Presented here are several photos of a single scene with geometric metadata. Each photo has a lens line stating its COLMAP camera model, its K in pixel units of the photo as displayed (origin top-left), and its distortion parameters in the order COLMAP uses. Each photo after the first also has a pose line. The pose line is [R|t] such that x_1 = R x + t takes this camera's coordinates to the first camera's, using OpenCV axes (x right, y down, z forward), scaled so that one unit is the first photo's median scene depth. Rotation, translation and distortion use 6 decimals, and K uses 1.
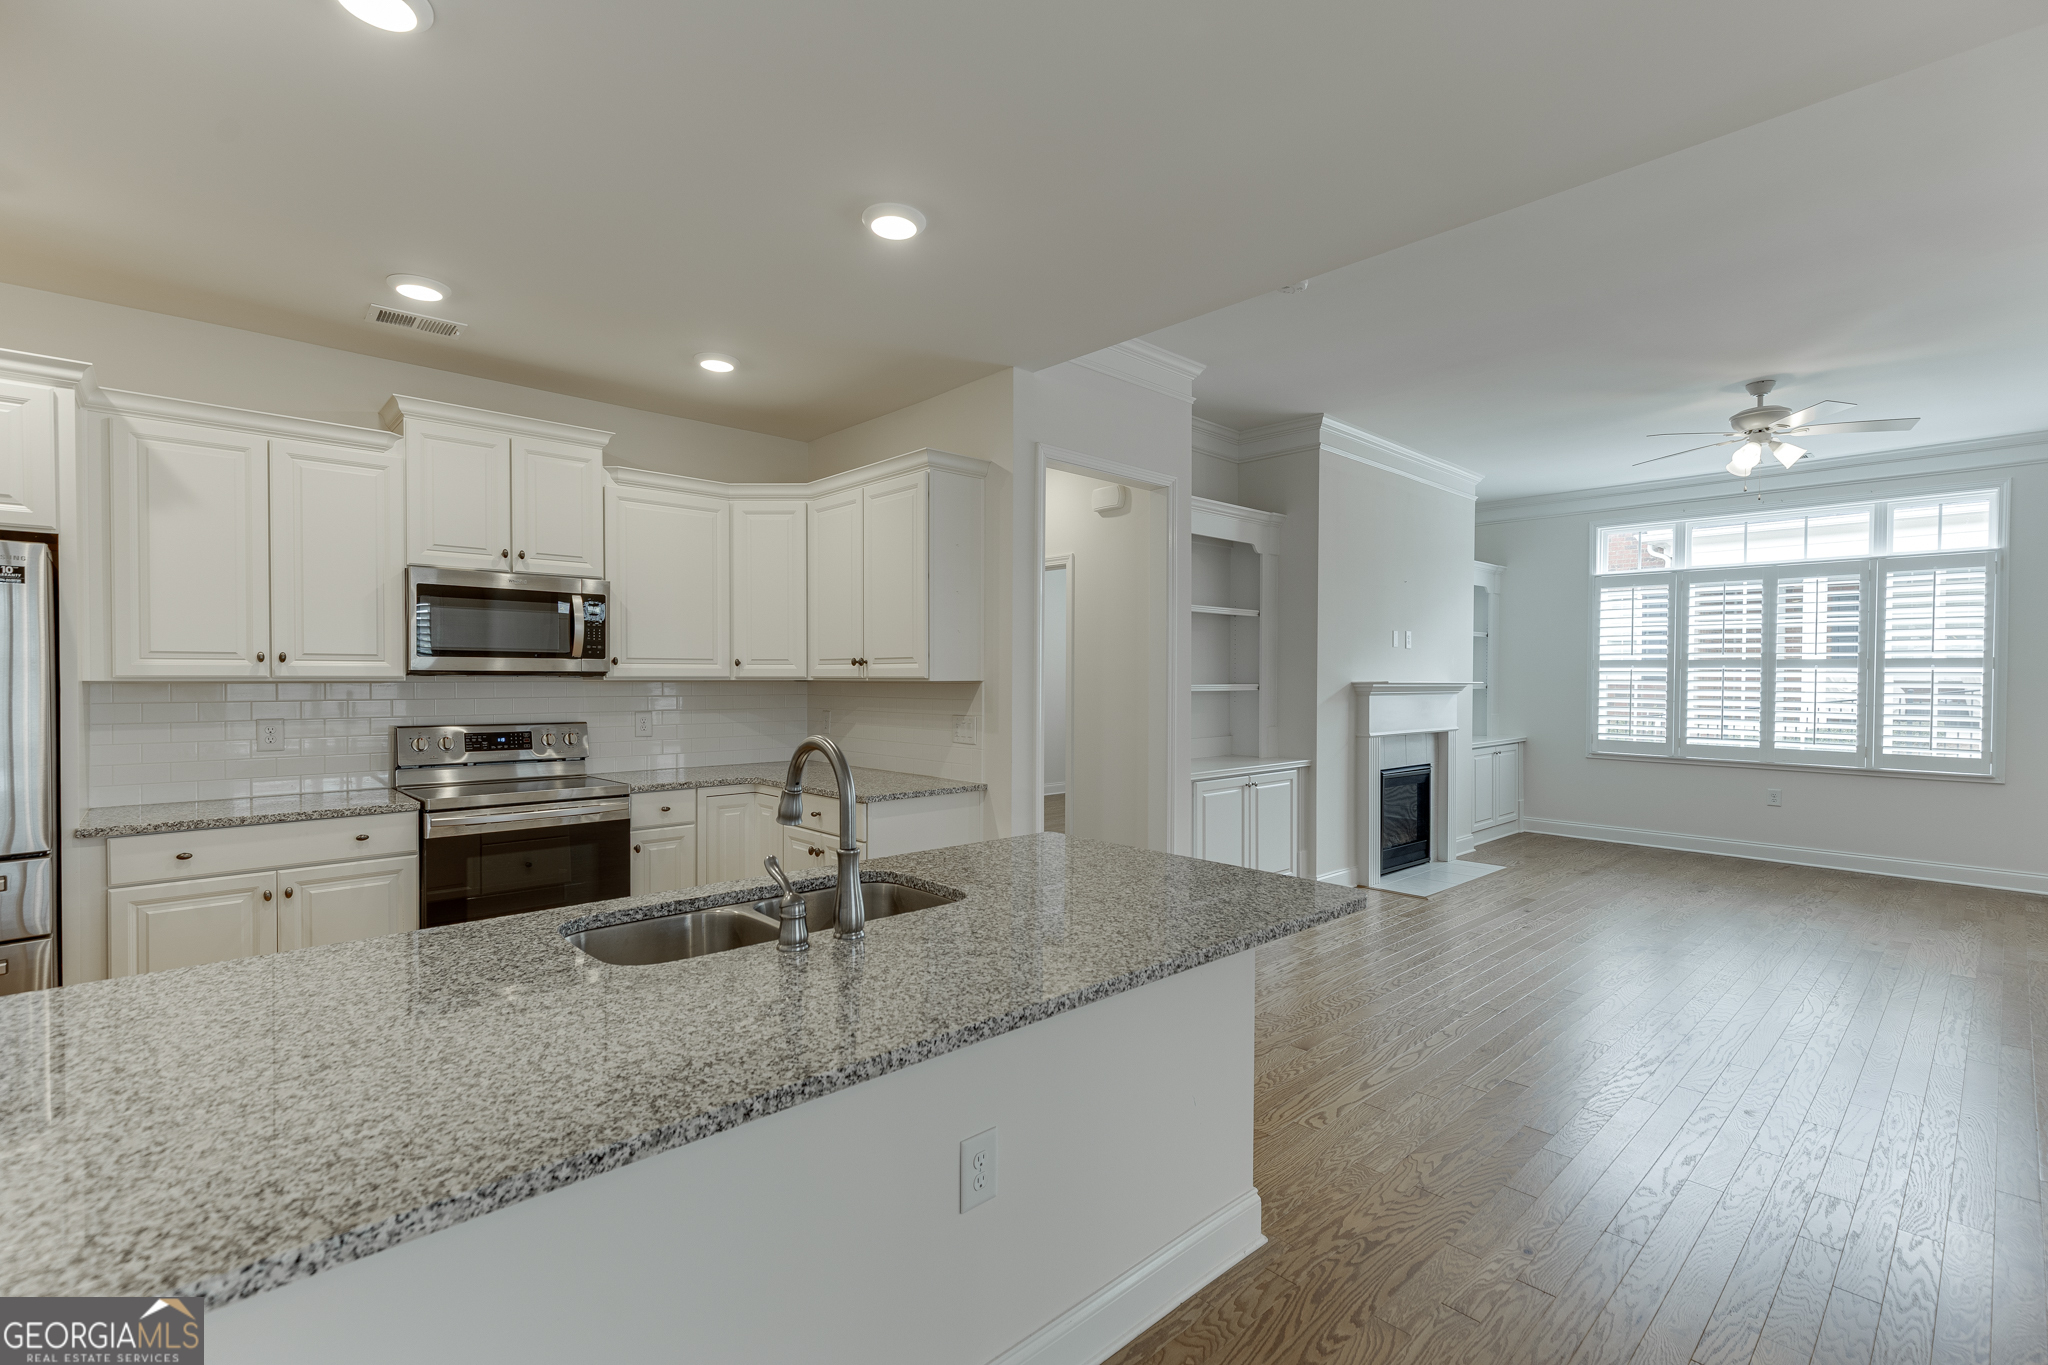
lens RADIAL K [[913.0, 0, 1036.6], [0, 913.0, 688.3], [0, 0, 1]] dist [0.004008, -0.000781]
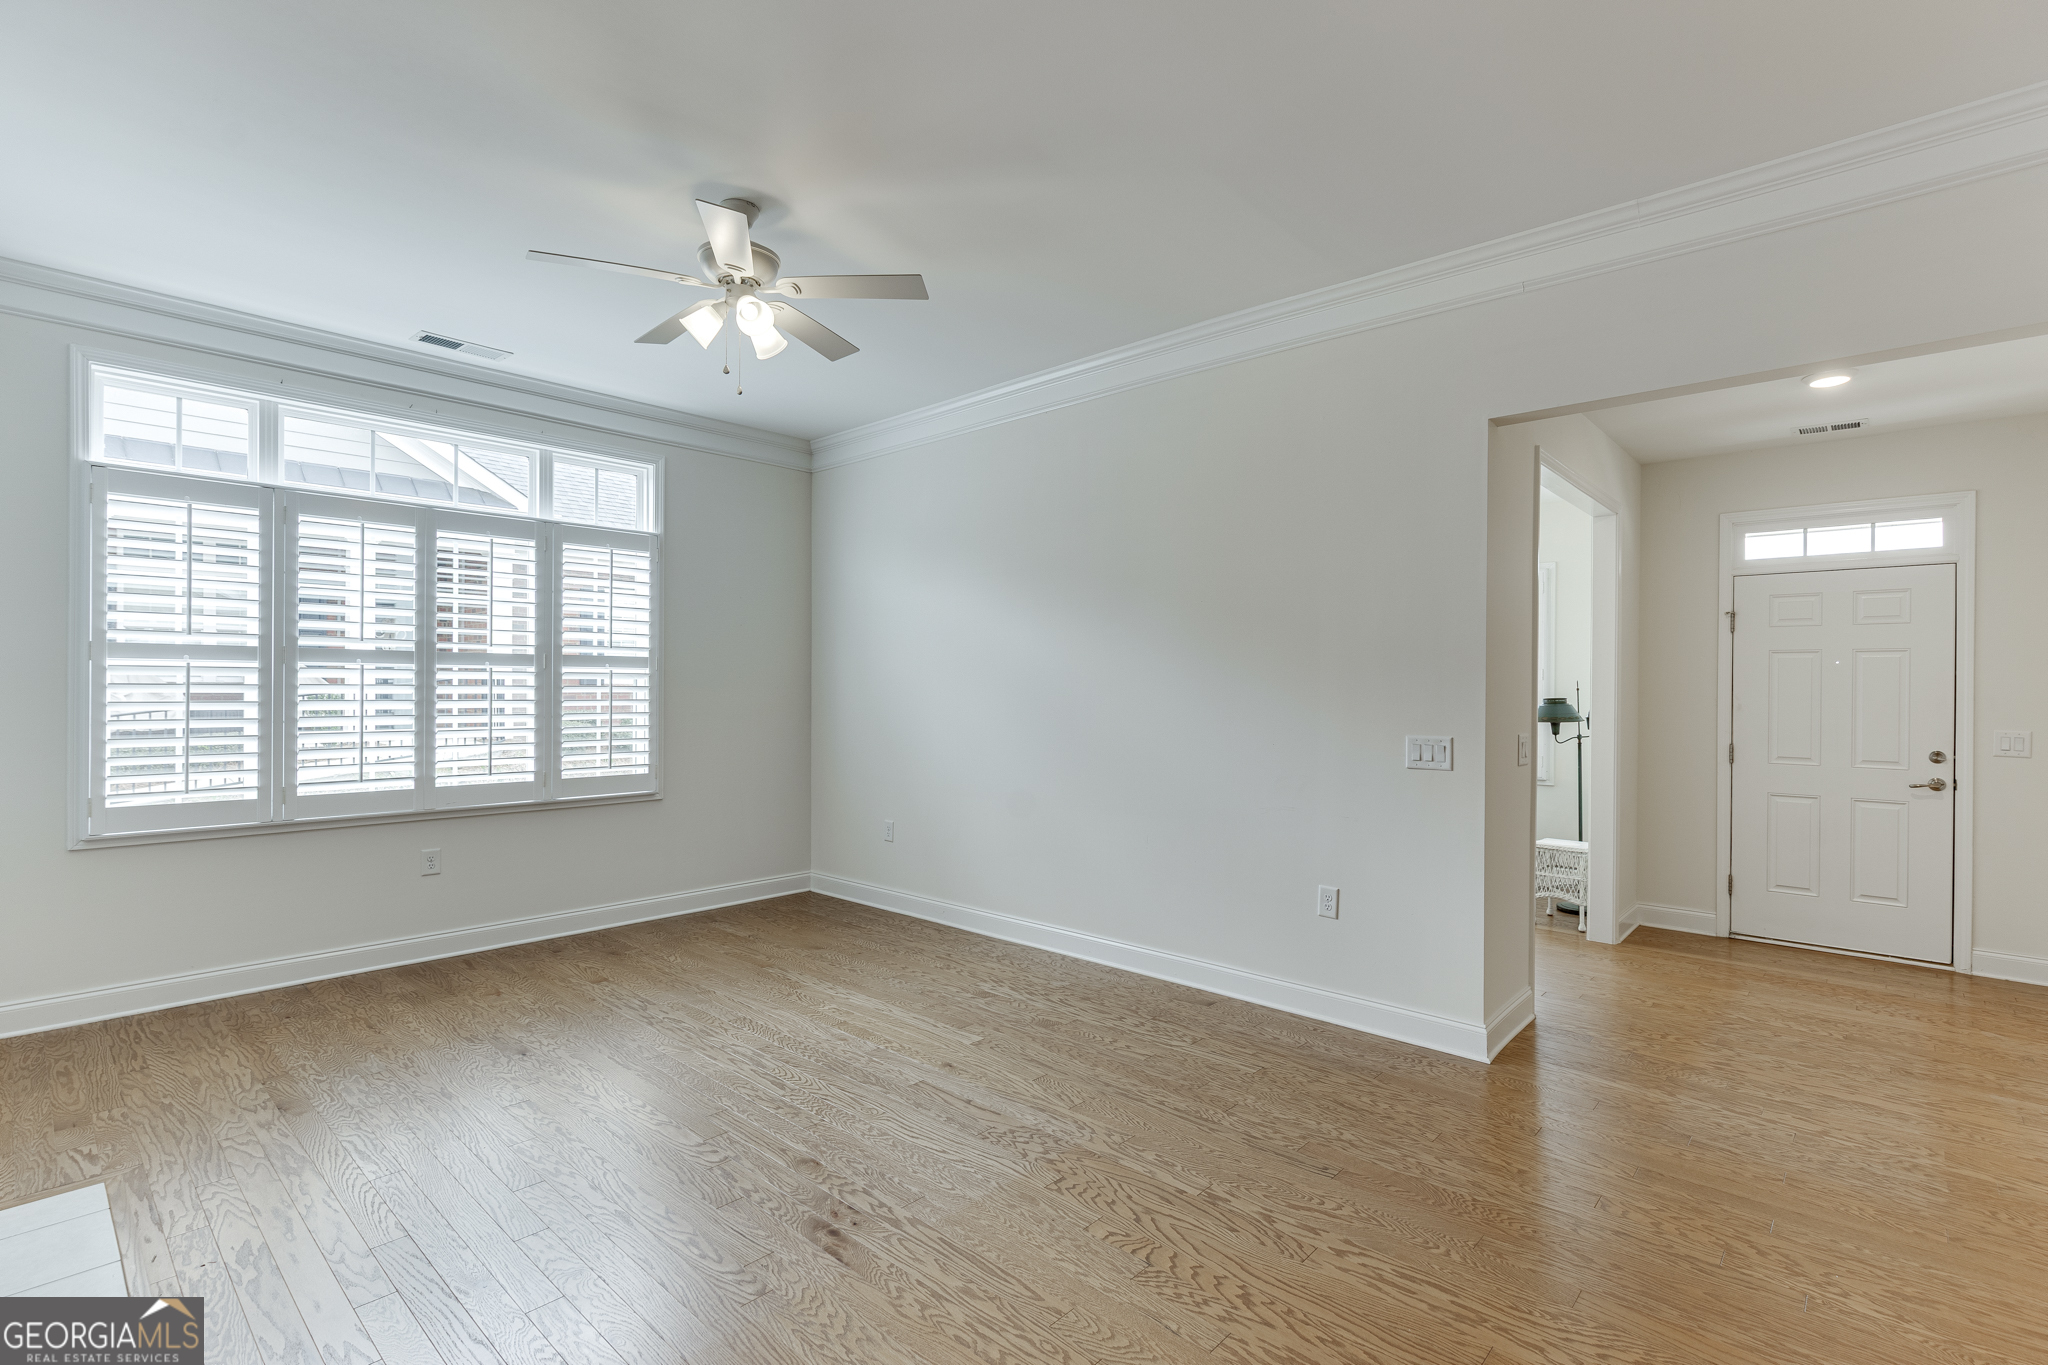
lens RADIAL K [[945.4, 0, 1030.6], [0, 945.4, 686.5], [0, 0, 1]] dist [0.000508, -0.002637]
pose [[-0.076673, -0.007061, 0.997031, 0.147339], [0.008919, 0.999930, 0.007768, -0.011526], [-0.997016, 0.009488, -0.076605, 0.928892]]
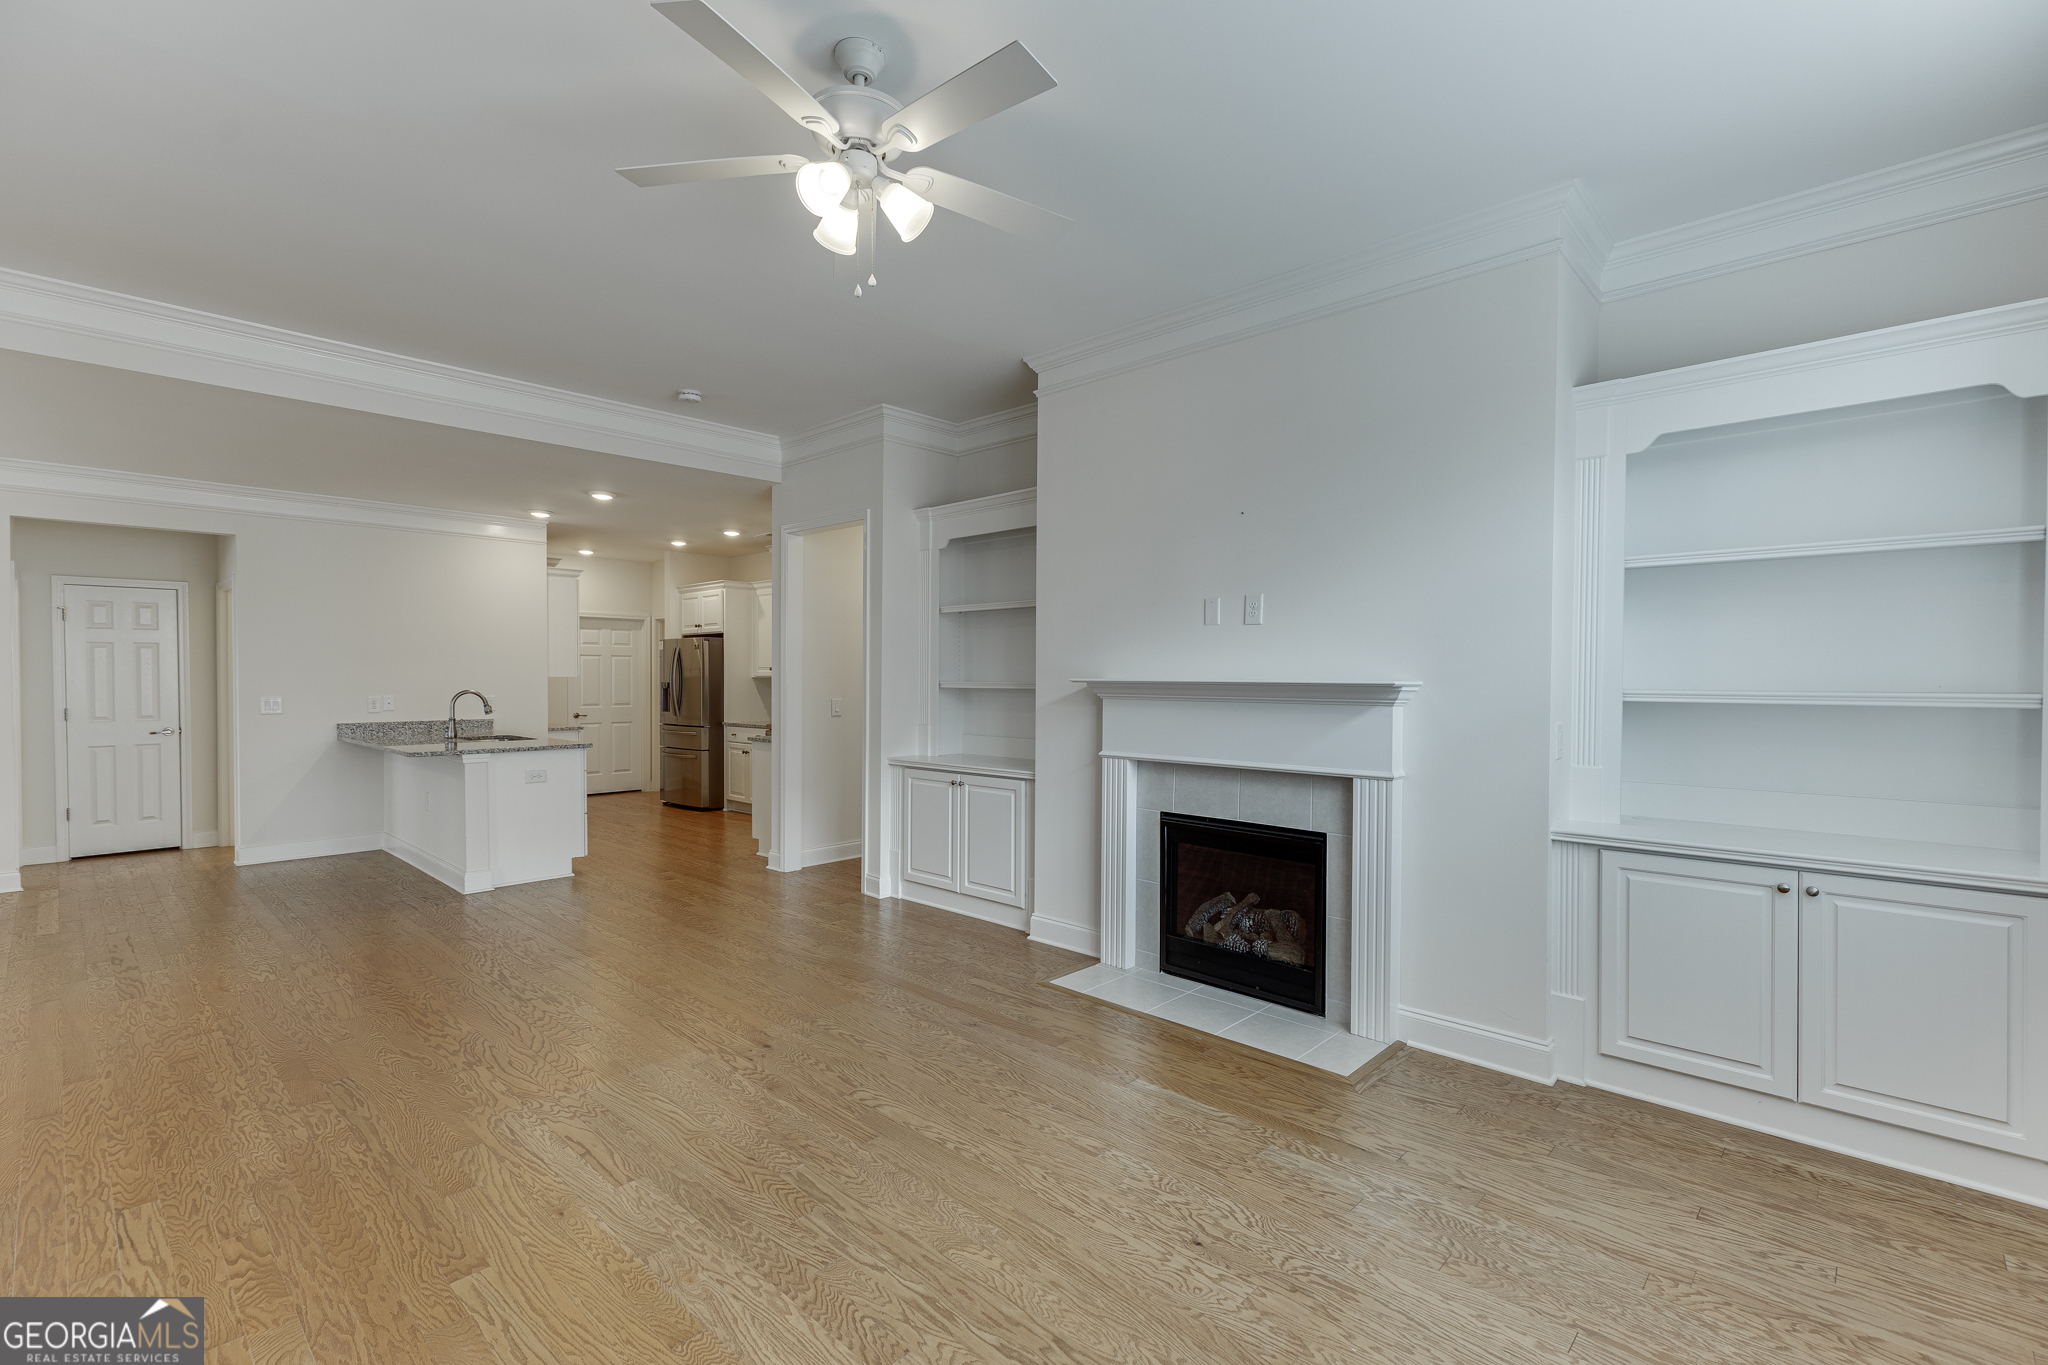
lens RADIAL K [[913.0, 0, 1029.6], [0, 913.0, 667.2], [0, 0, 1]] dist [0.004008, -0.000781]
pose [[0.061562, -0.014737, -0.997994, 1.386206], [-0.013882, 0.999782, -0.015619, -0.004863], [0.998007, 0.014816, 0.061344, 1.154726]]
